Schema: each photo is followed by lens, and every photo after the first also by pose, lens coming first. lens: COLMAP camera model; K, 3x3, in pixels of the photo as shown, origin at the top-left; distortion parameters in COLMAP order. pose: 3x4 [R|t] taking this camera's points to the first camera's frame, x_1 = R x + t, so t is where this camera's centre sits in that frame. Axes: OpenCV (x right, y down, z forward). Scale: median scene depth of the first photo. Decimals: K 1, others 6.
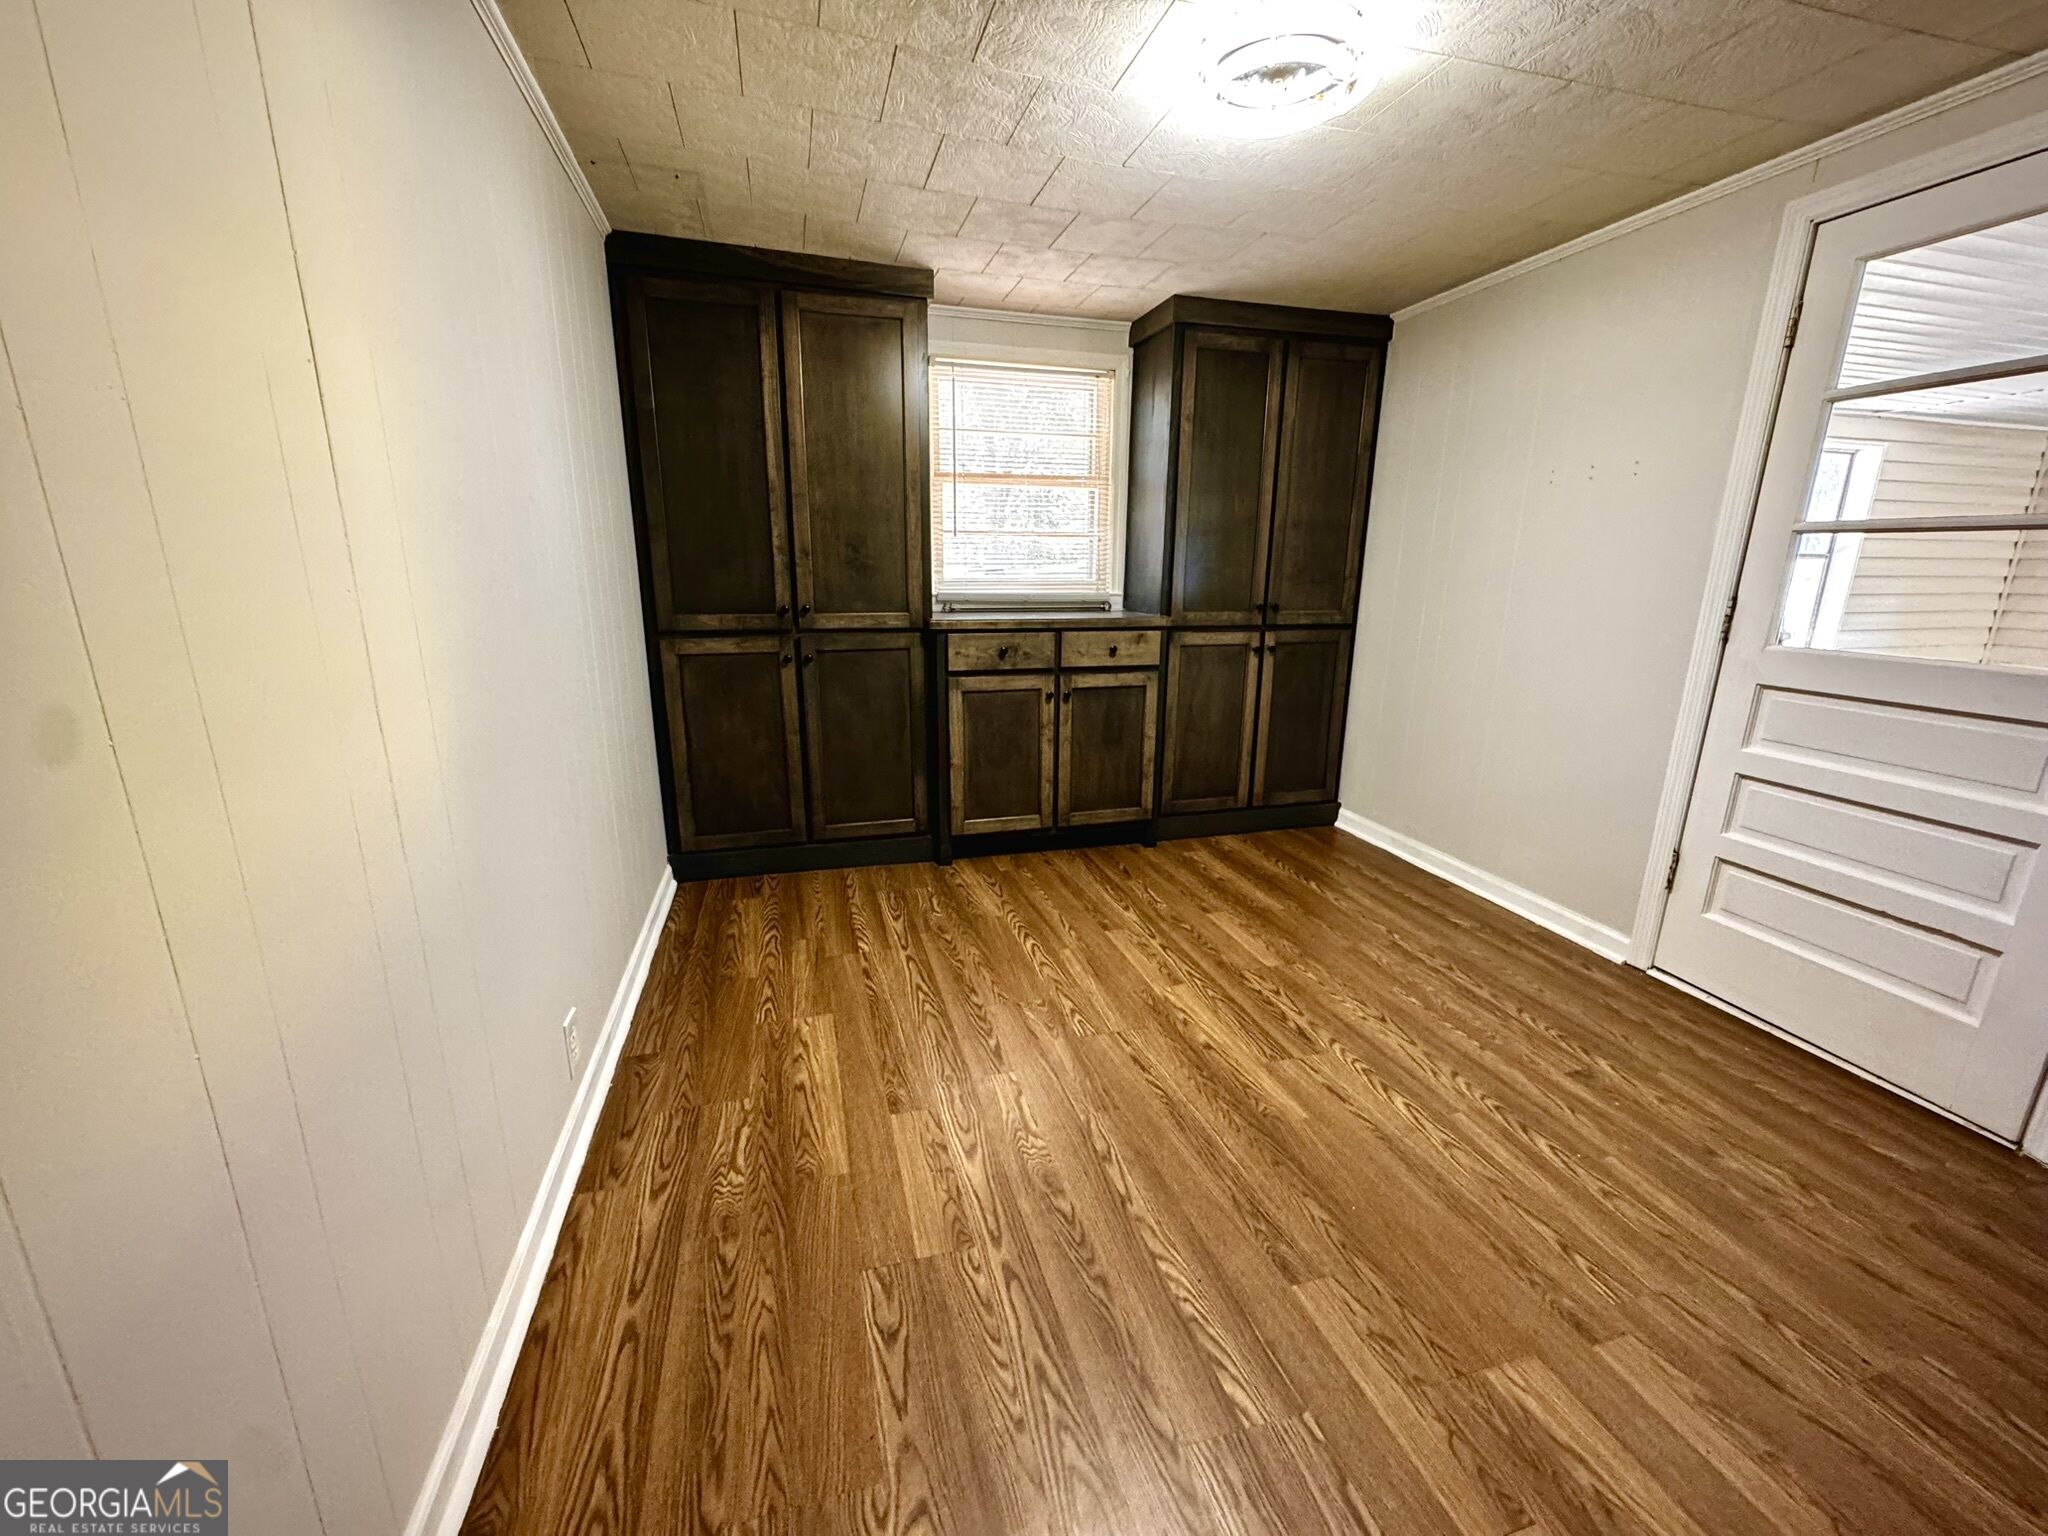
lens RADIAL K [[815.5, 0, 1021.1], [0, 815.5, 768.1], [0, 0, 1]] dist [-0.001964, 0.000333]
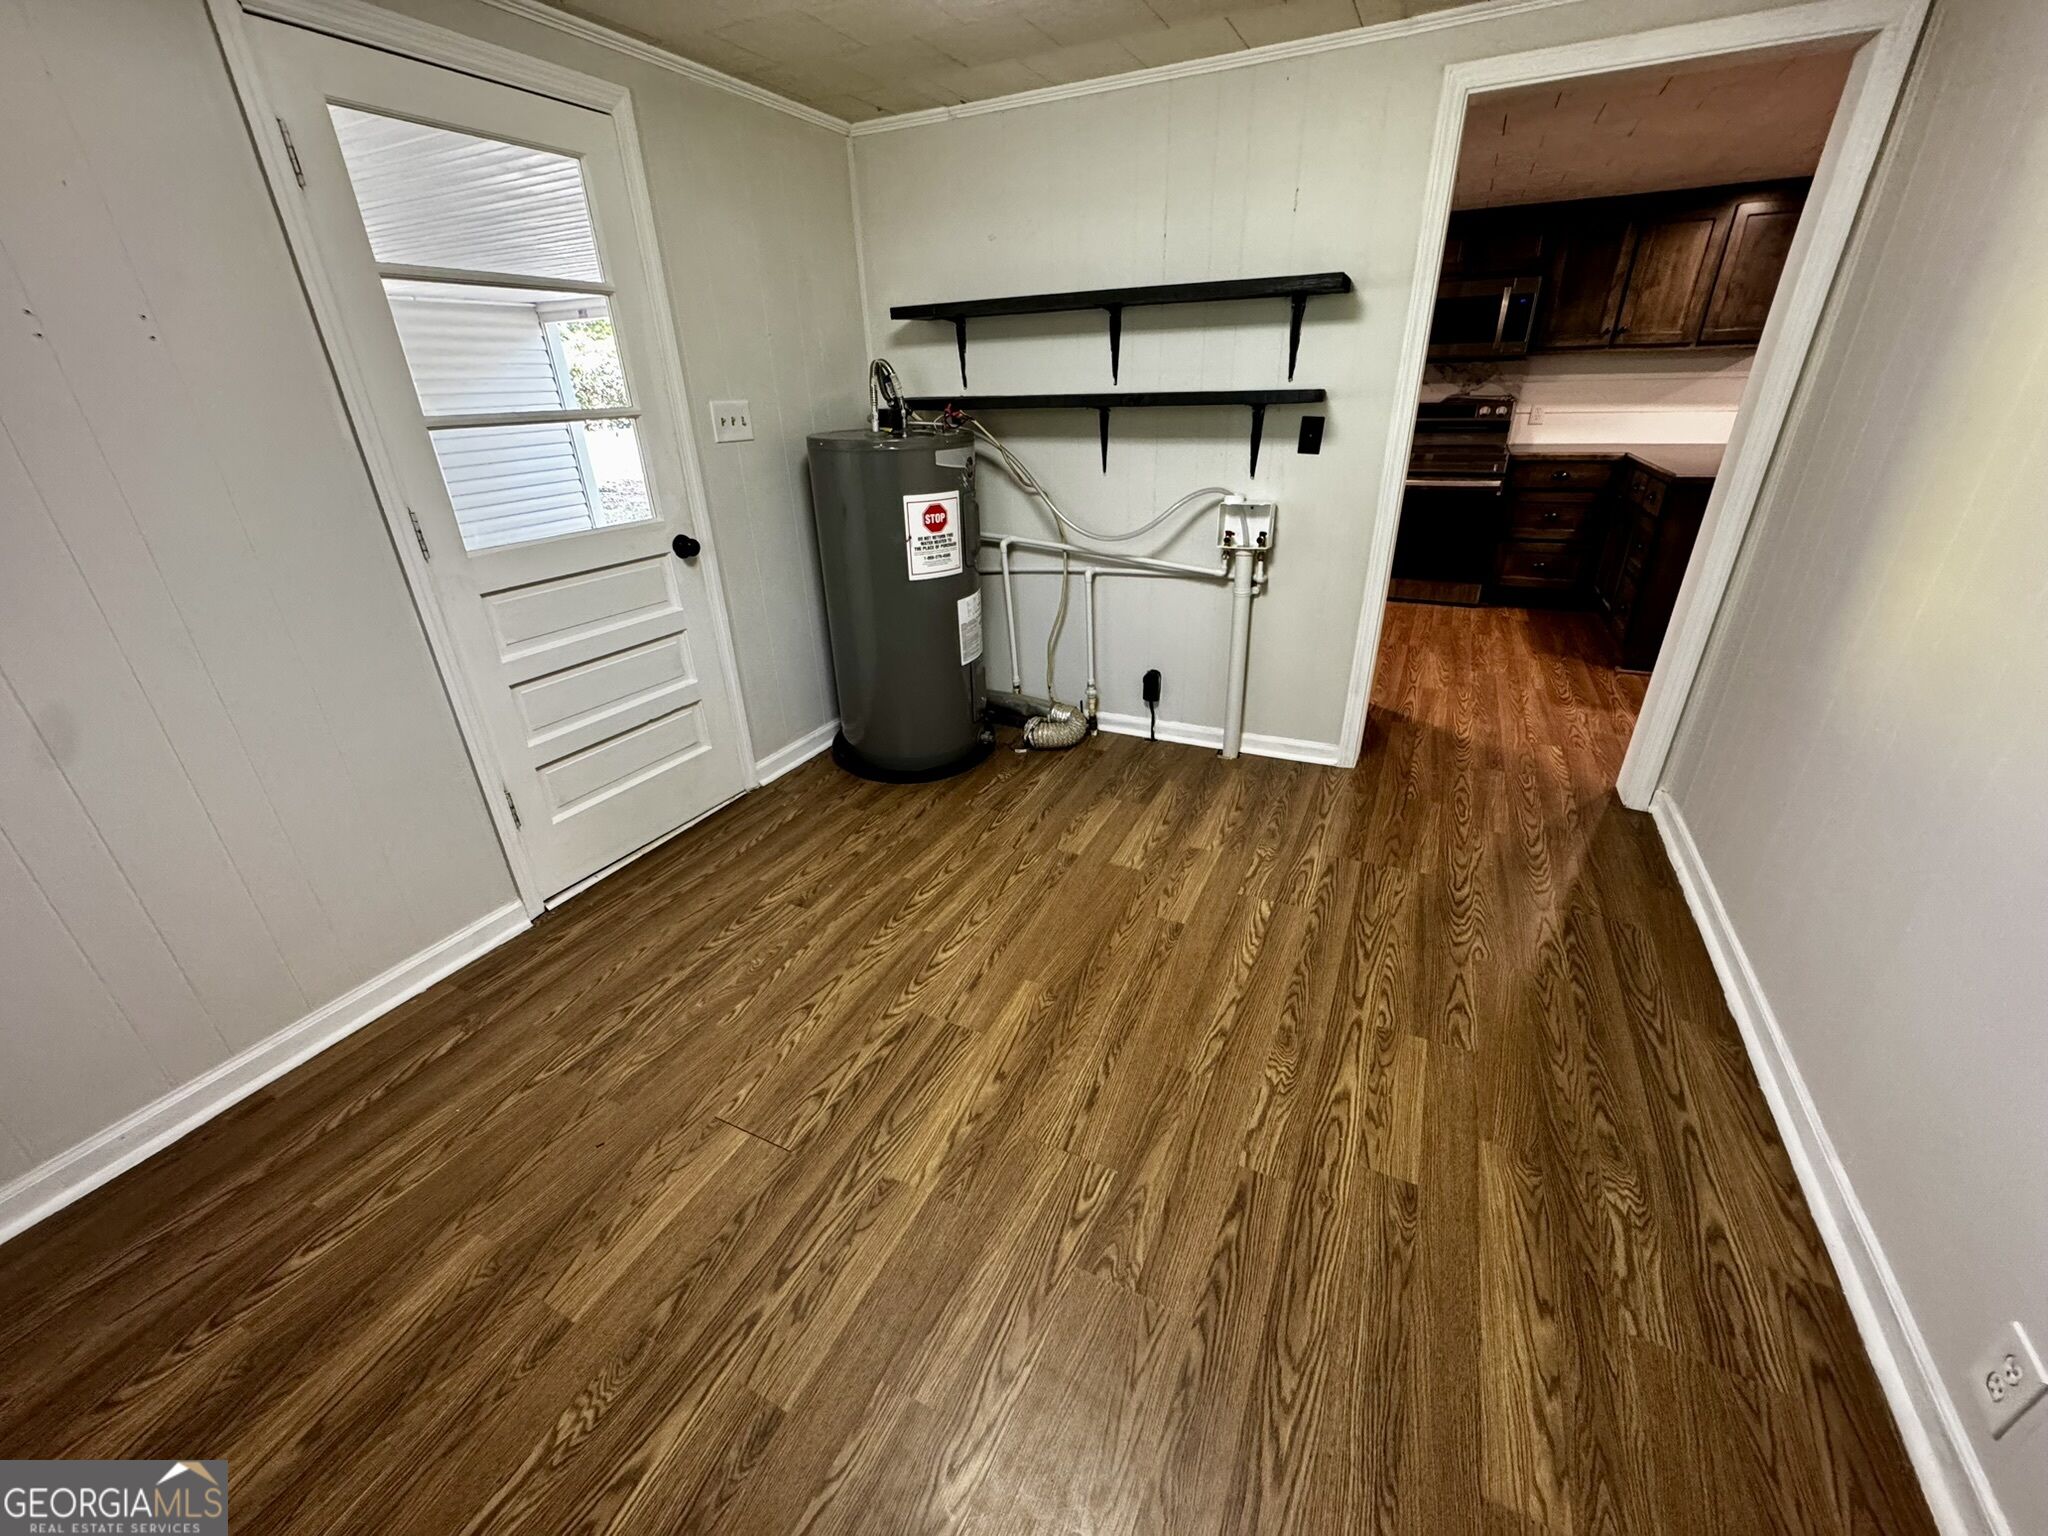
lens RADIAL K [[815.5, 0, 1021.1], [0, 815.5, 768.1], [0, 0, 1]] dist [-0.001964, 0.000333]
pose [[-0.744546, -0.279005, 0.606472, -0.234127], [0.184363, 0.787206, 0.588487, -0.449792], [-0.641609, 0.549966, -0.534673, 1.408871]]
